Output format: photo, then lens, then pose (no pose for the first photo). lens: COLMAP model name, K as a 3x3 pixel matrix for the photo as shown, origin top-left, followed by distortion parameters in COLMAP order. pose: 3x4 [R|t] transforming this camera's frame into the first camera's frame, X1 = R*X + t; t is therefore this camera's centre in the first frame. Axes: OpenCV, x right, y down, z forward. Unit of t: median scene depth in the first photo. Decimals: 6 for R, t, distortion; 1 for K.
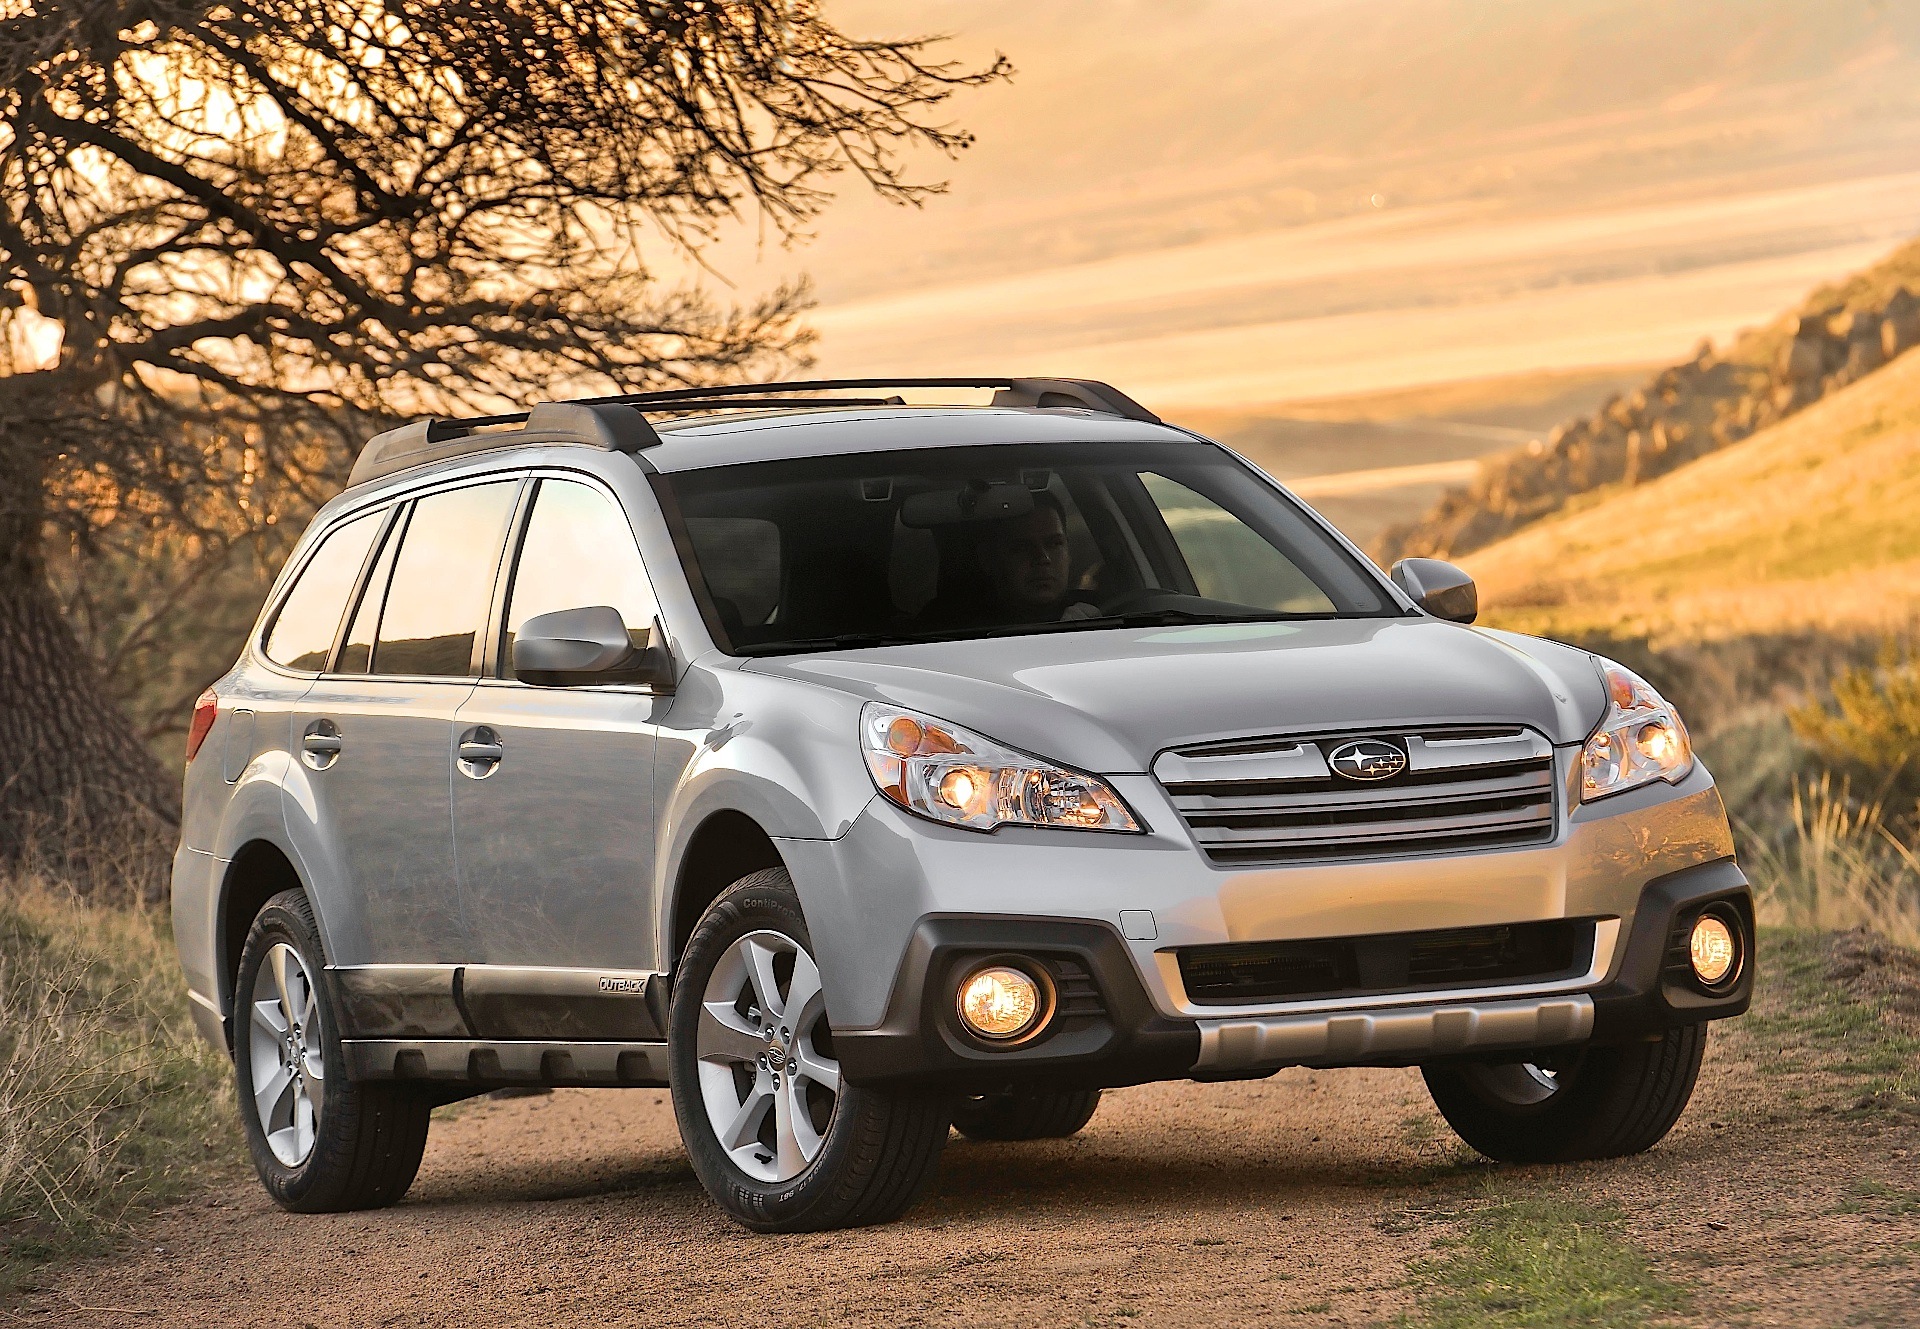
lens RADIAL K [[9586.2, 0, 965.4], [0, 9586.2, 651.6], [0, 0, 1]] dist [1.520353, 0.000000]
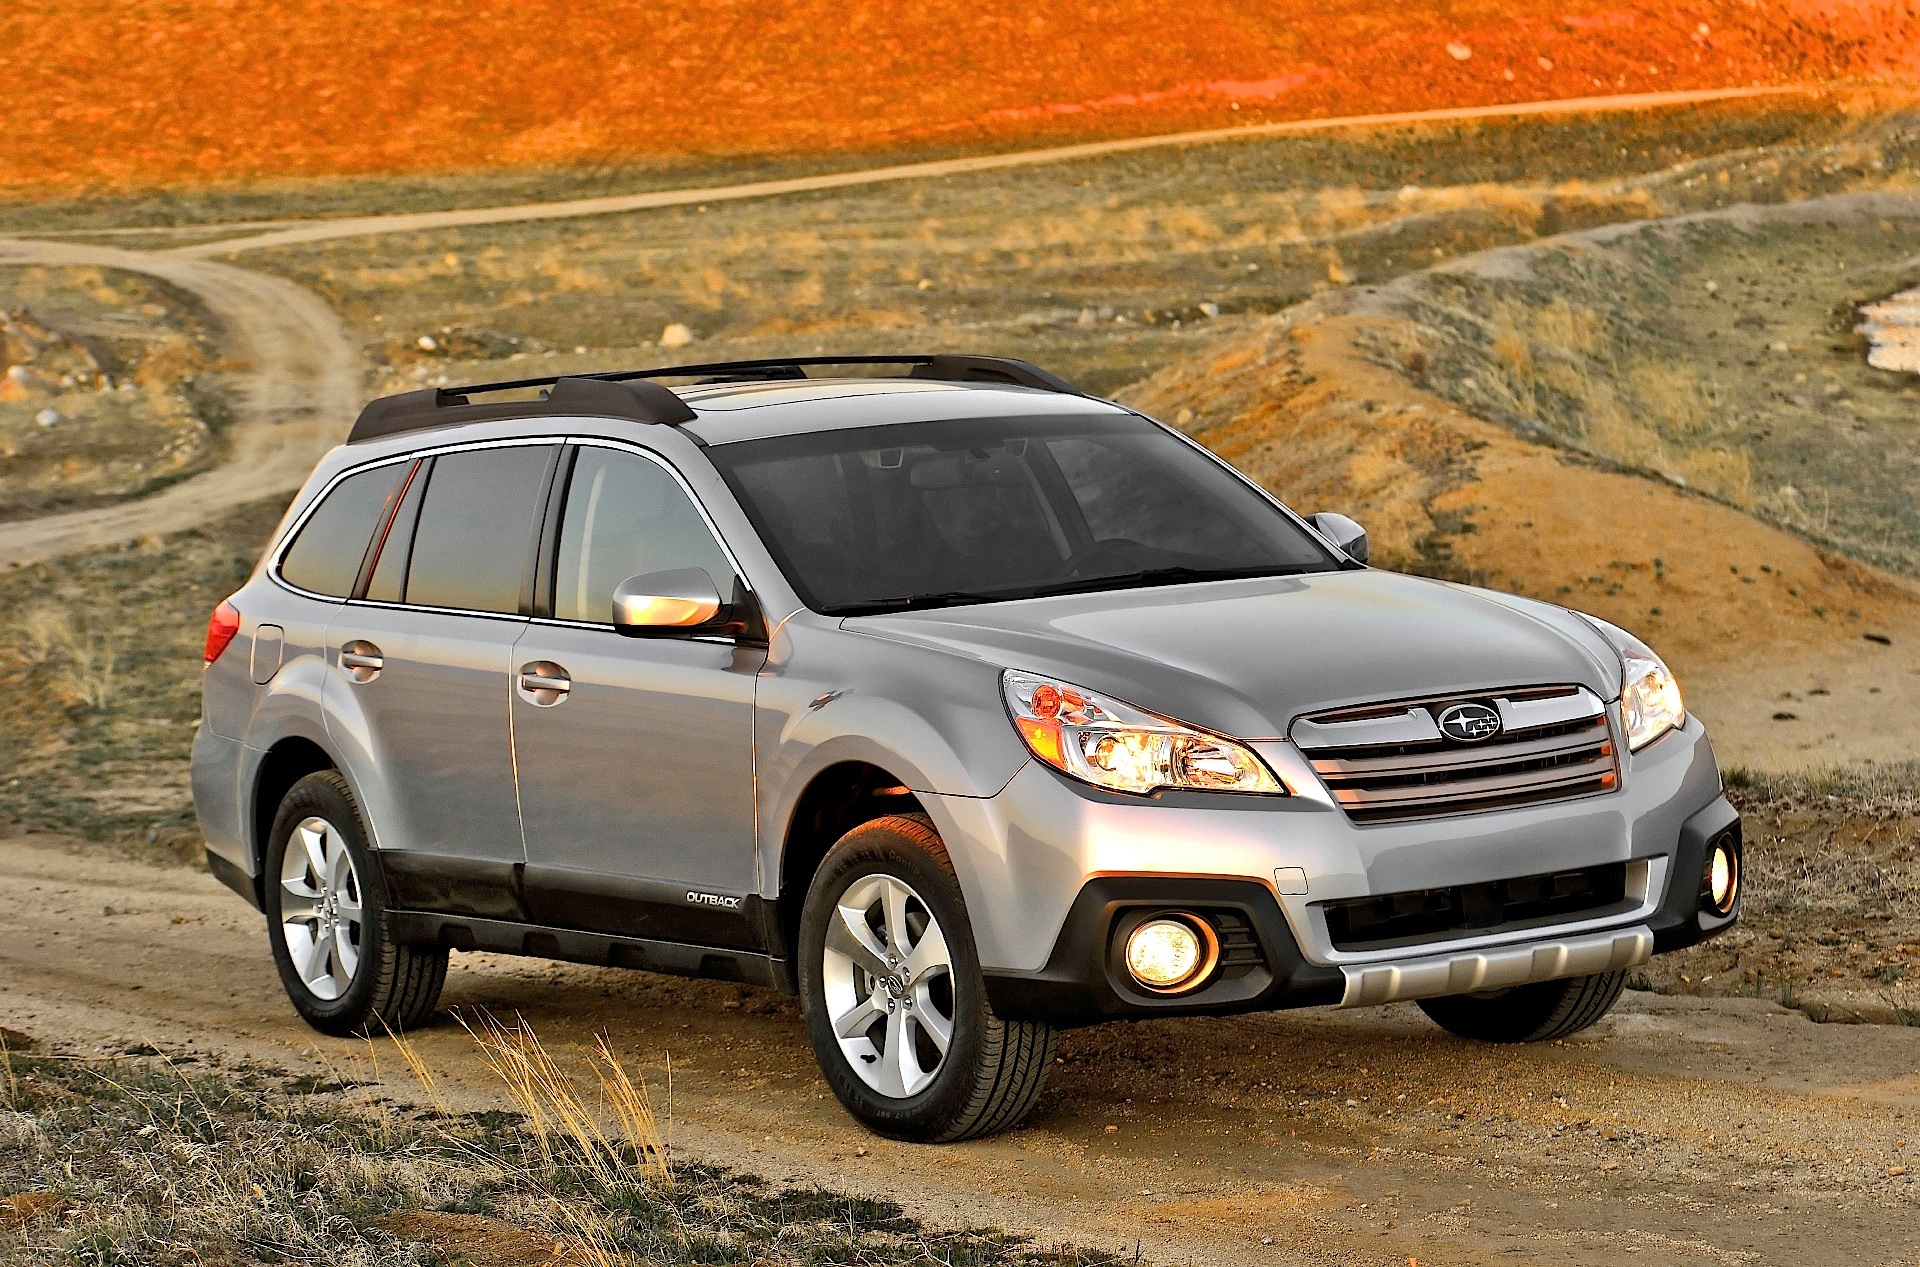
lens RADIAL K [[4813.7, 0, 969.6], [0, 4813.7, 620.0], [0, 0, 1]] dist [0.229447, 0.000000]
pose [[0.986596, -0.008206, 0.162975, -0.105350], [0.001711, 0.999200, 0.039956, -0.022767], [-0.163173, -0.039141, 0.985821, 0.462165]]
